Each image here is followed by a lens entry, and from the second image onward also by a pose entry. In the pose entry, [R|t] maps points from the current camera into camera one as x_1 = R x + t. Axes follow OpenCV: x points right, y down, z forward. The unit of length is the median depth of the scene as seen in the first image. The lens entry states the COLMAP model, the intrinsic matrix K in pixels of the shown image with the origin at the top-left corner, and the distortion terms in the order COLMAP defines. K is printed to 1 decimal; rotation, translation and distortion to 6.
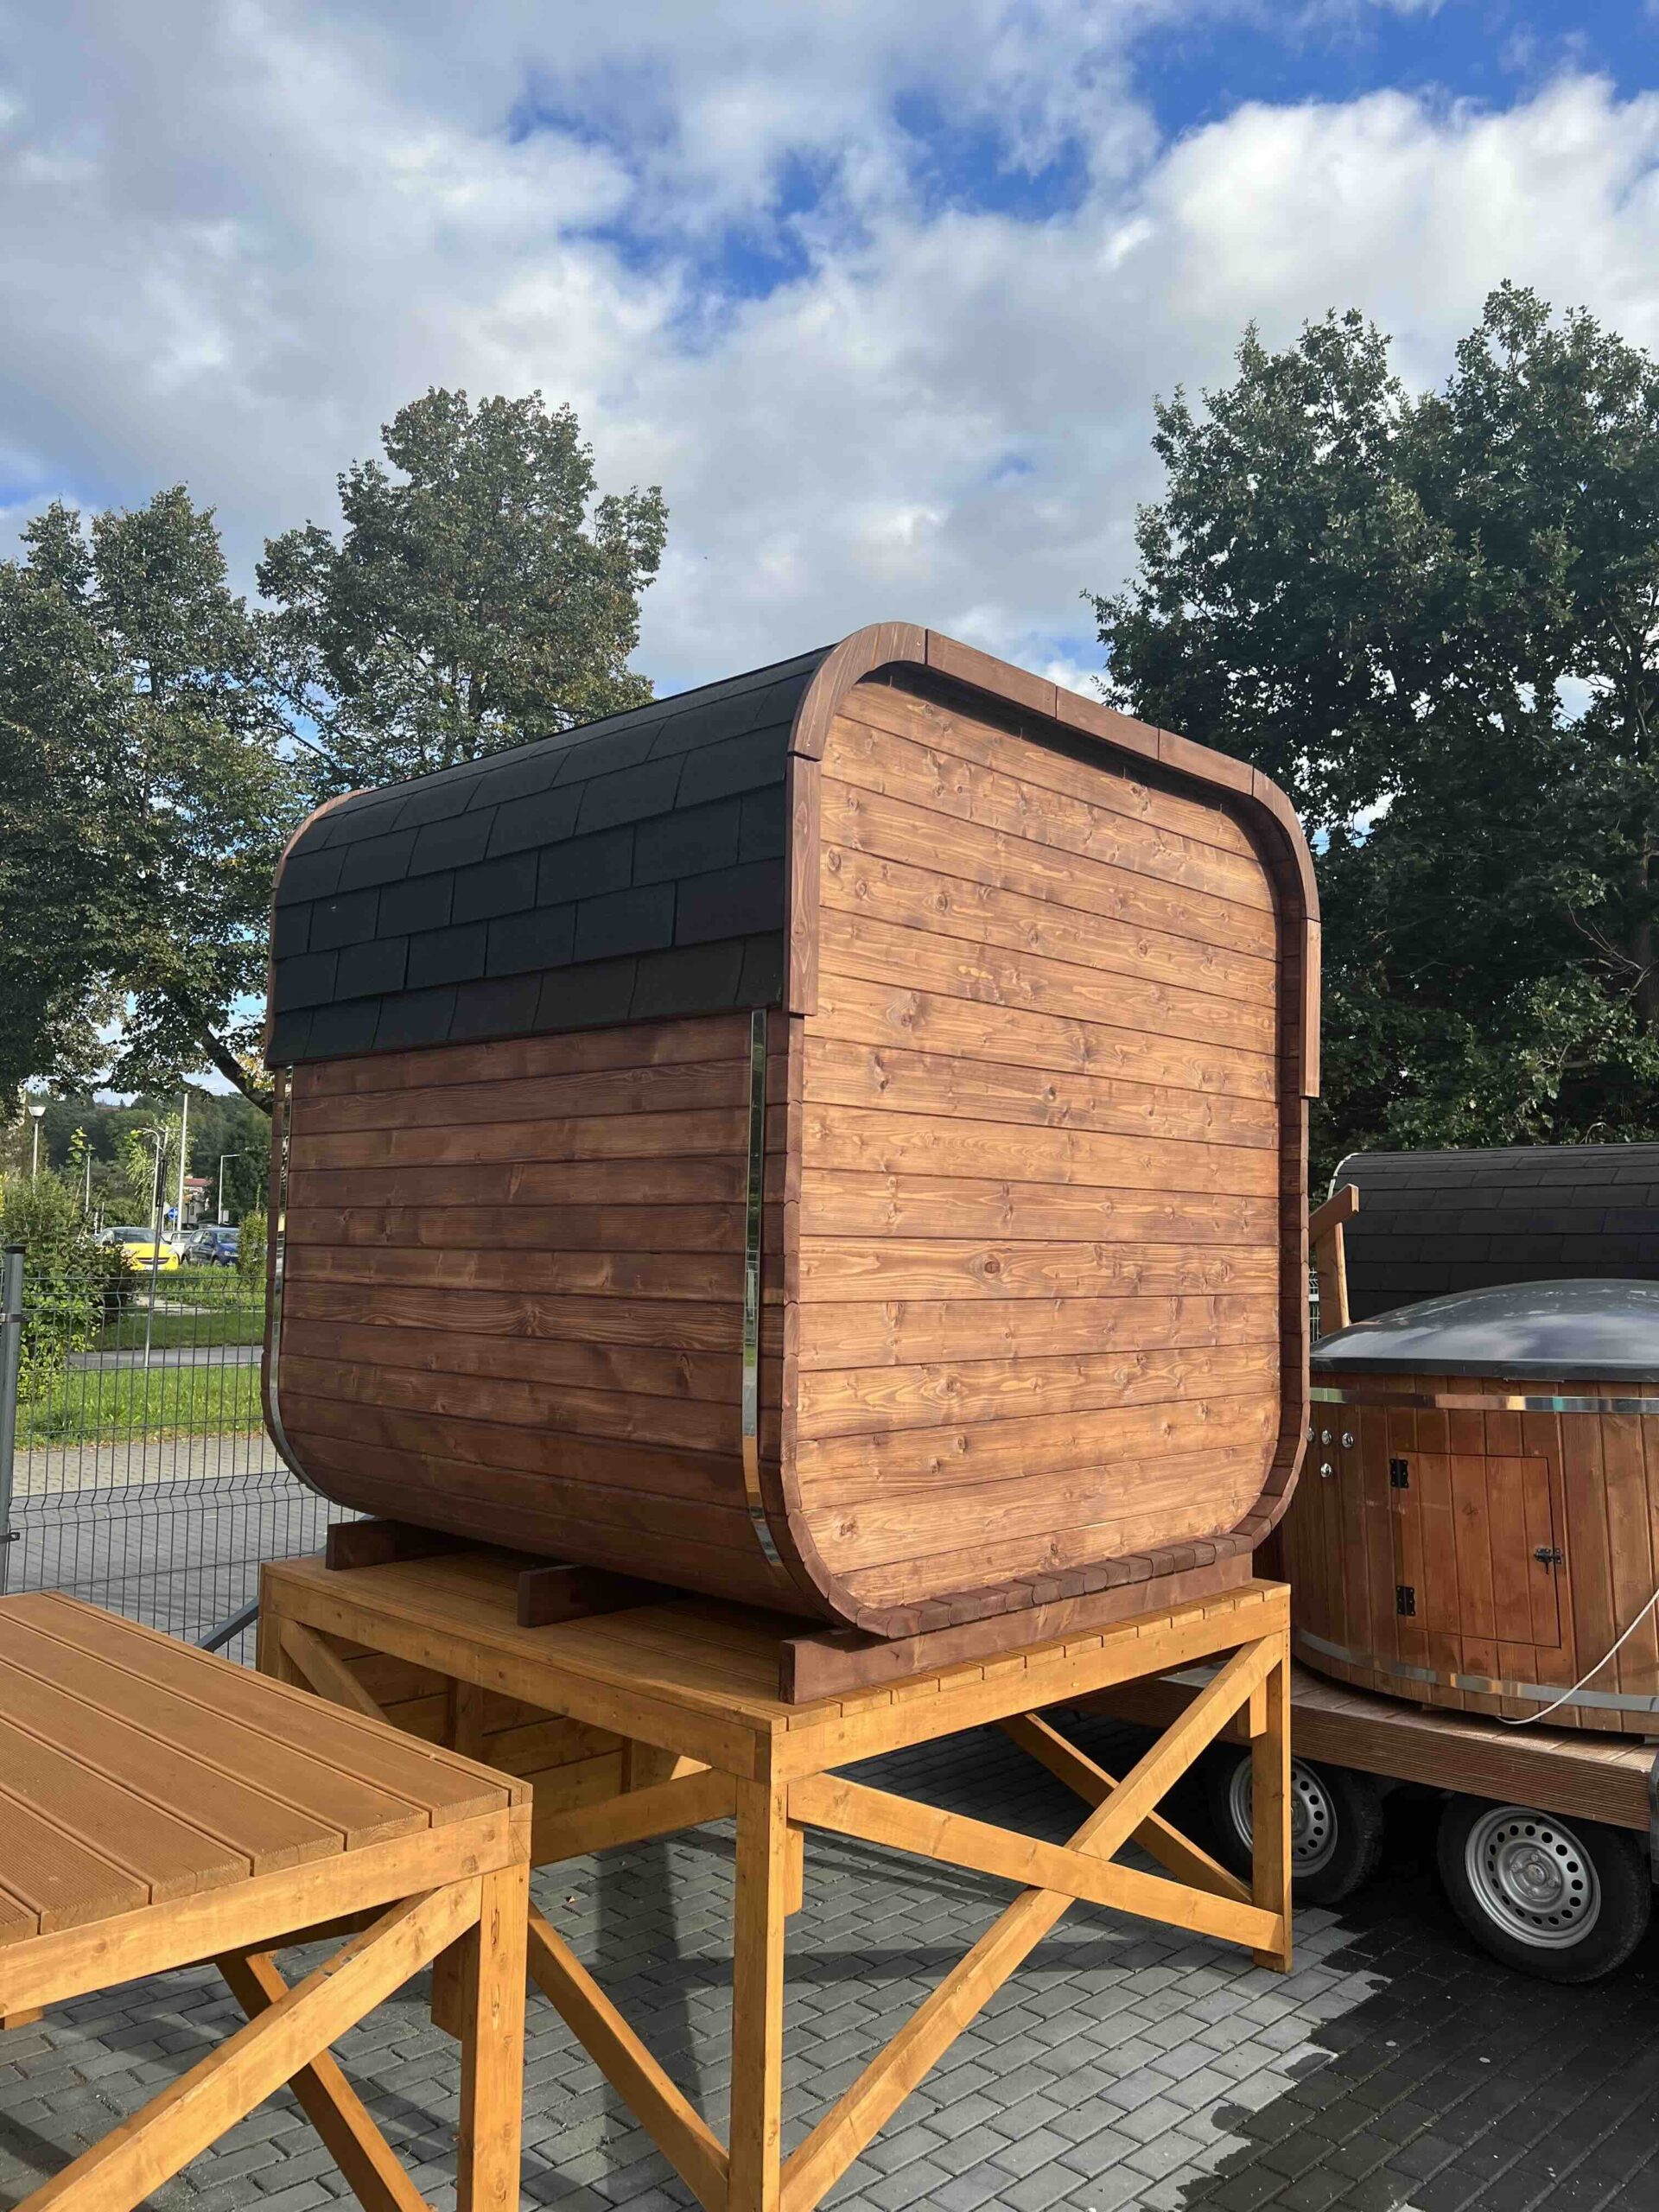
lens RADIAL K [[1669.3, 0, 828.6], [0, 1669.3, 1102.7], [0, 0, 1]] dist [0.028983, -0.036668]
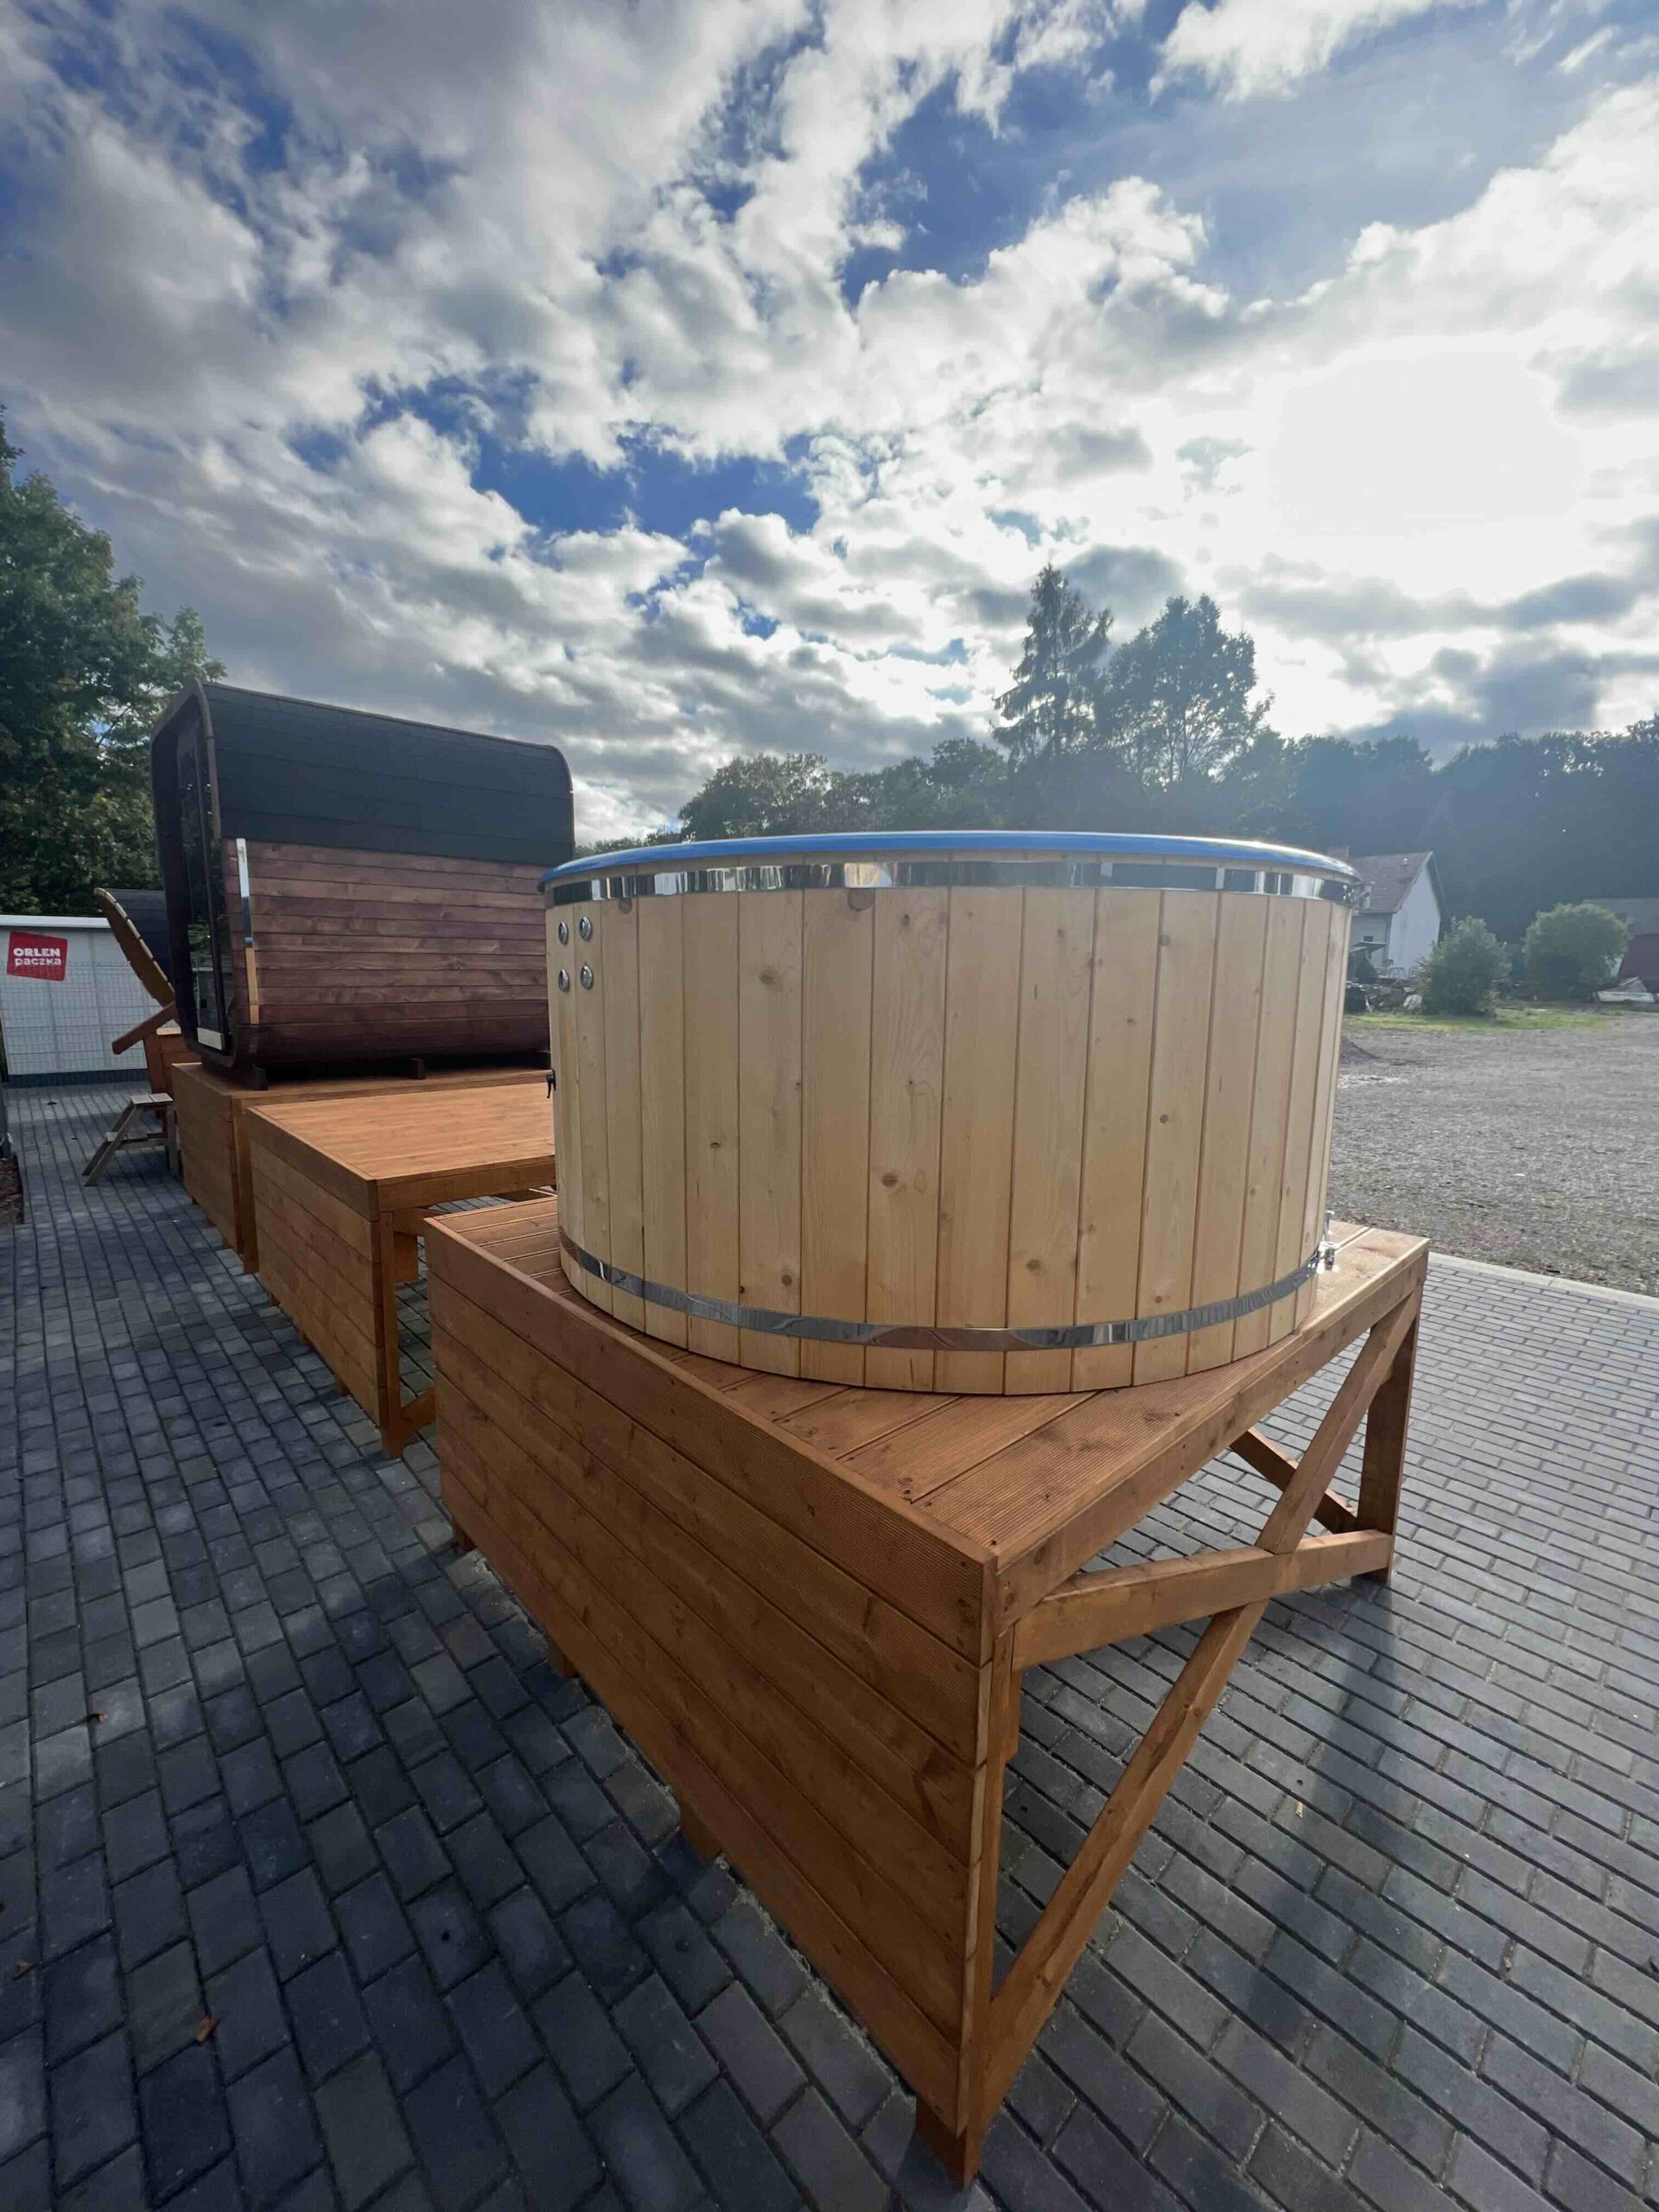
lens RADIAL K [[886.2, 0, 823.4], [0, 886.2, 1101.5], [0, 0, 1]] dist [0.000842, 0.000032]
pose [[0.071616, -0.169524, 0.982921, -1.548683], [-0.094202, 0.979897, 0.175866, 0.036572], [-0.992974, -0.105188, 0.054207, 0.279788]]
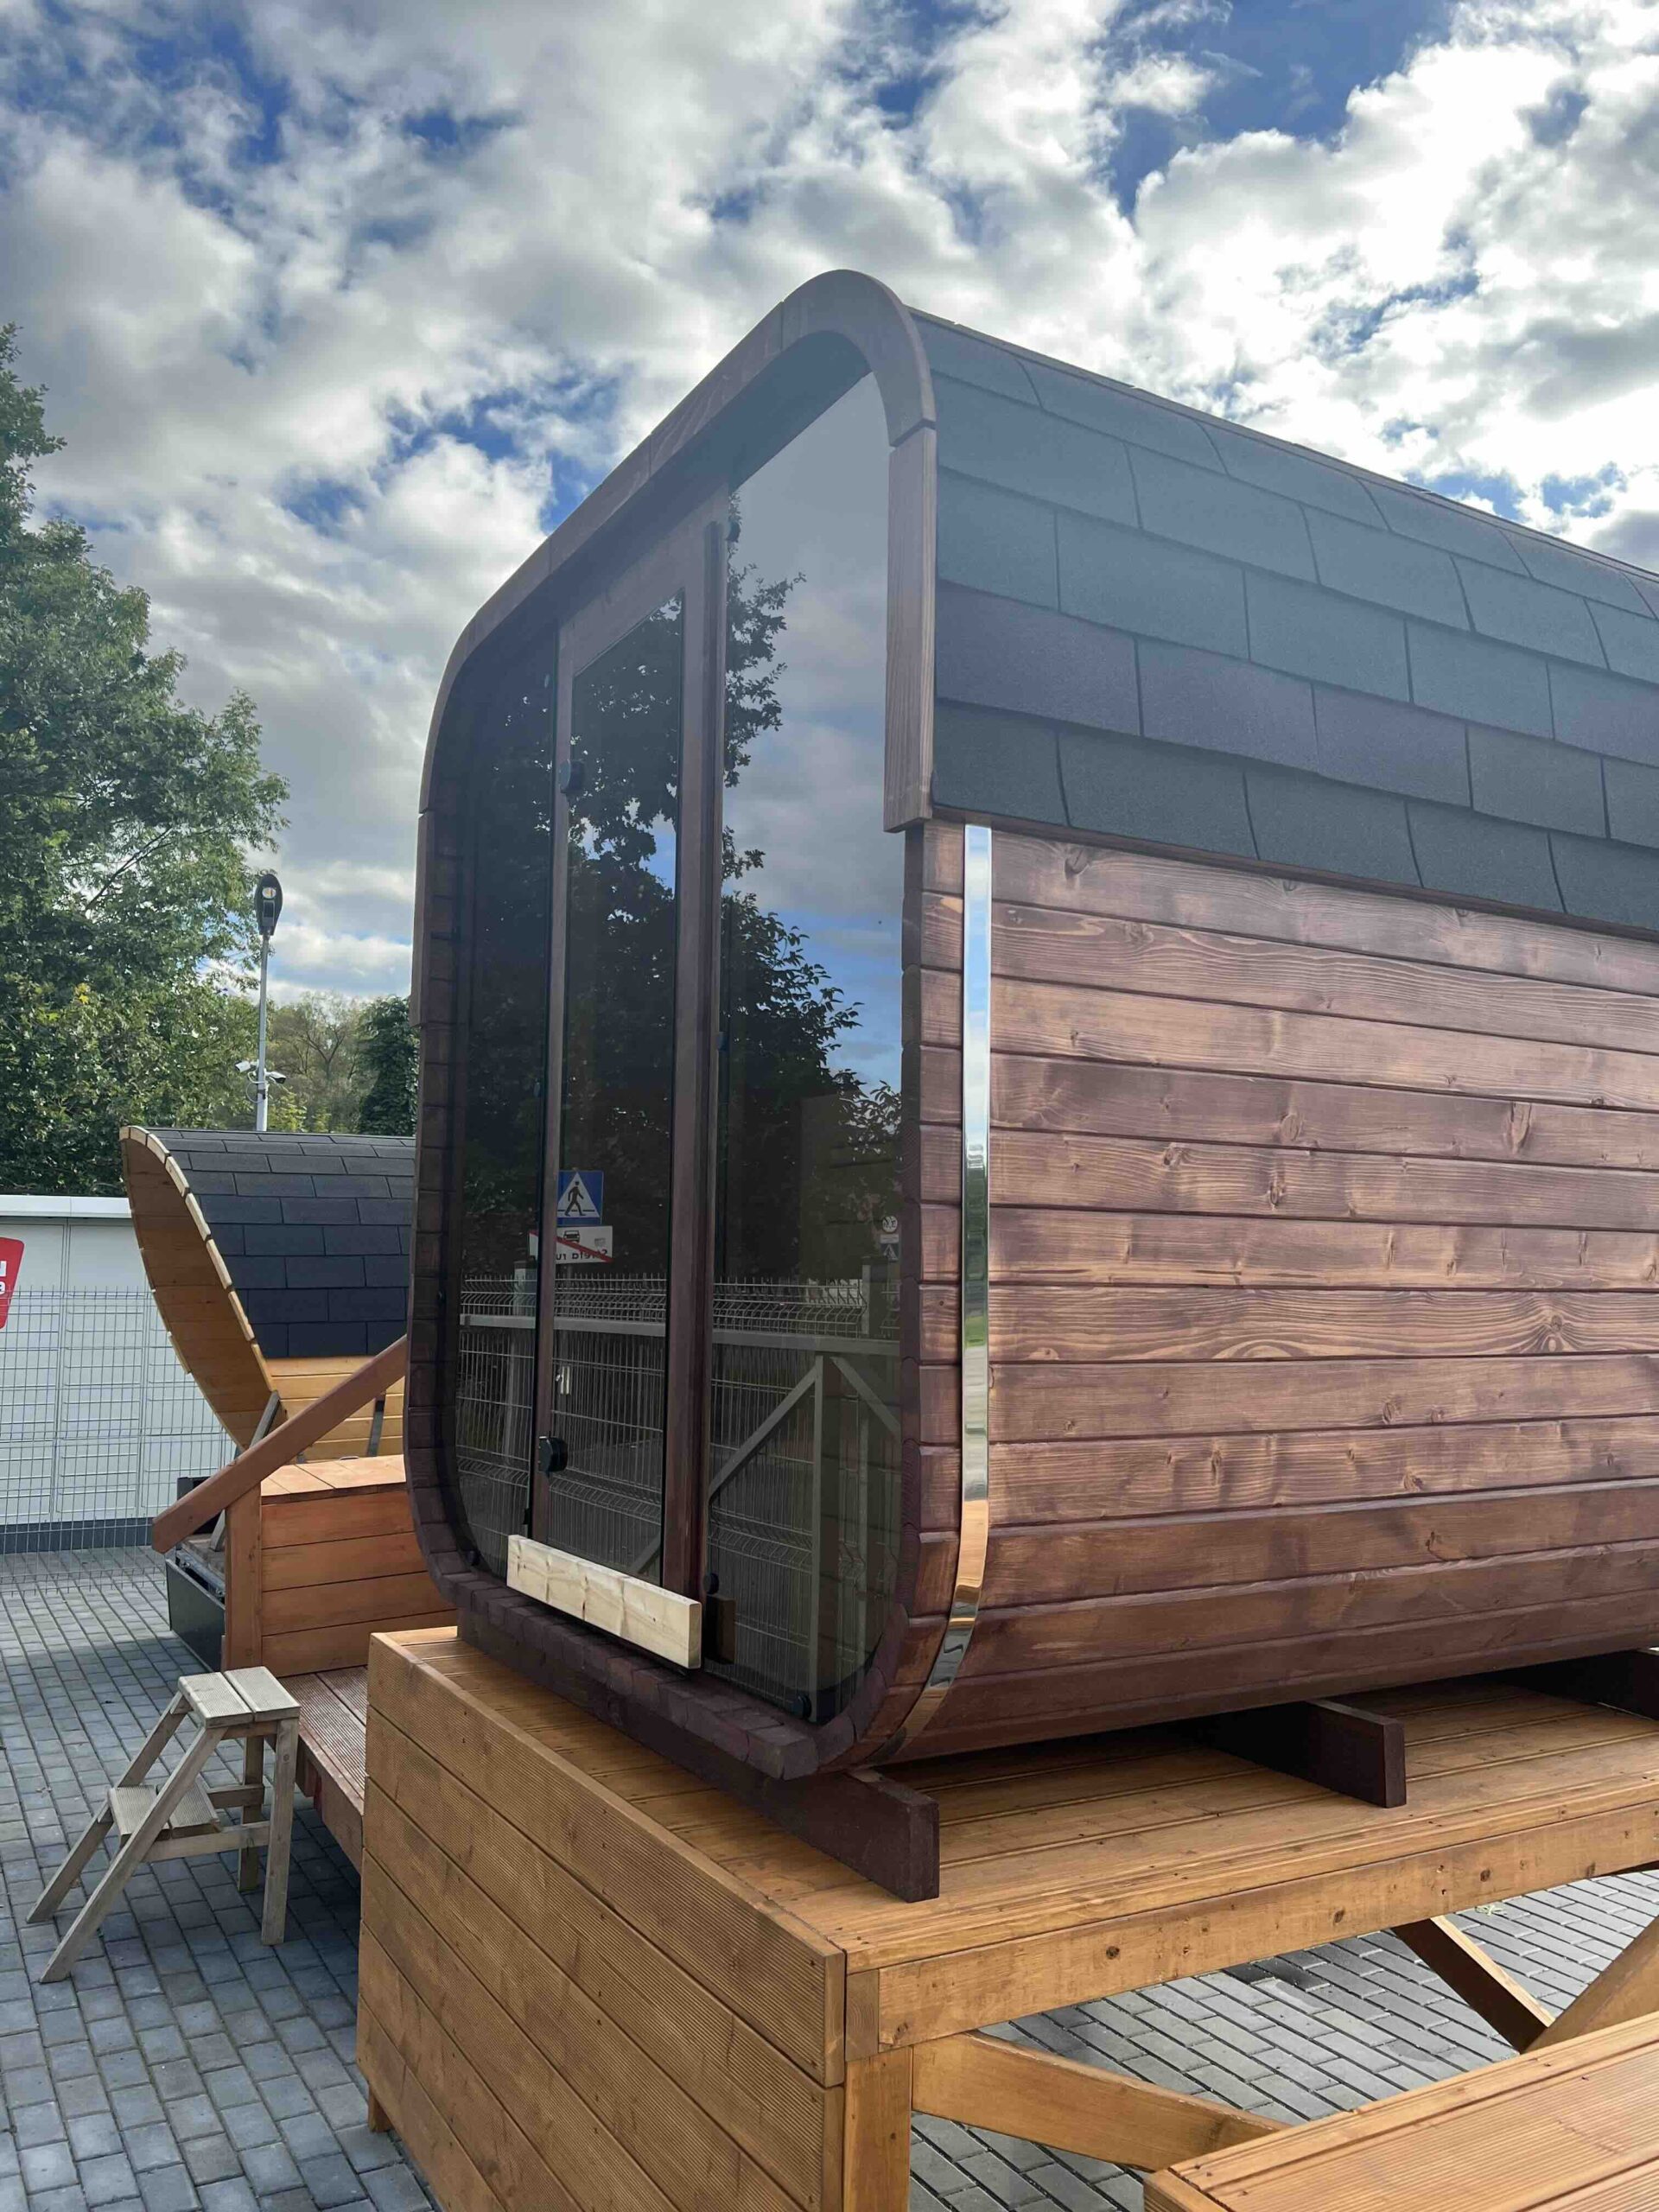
lens RADIAL K [[1669.3, 0, 824.4], [0, 1669.3, 1111.3], [0, 0, 1]] dist [0.028983, -0.036668]
pose [[0.291621, 0.080491, 0.953141, -0.894107], [-0.087411, 0.994526, -0.057241, 0.102106], [-0.952532, -0.066622, 0.297061, 1.040708]]
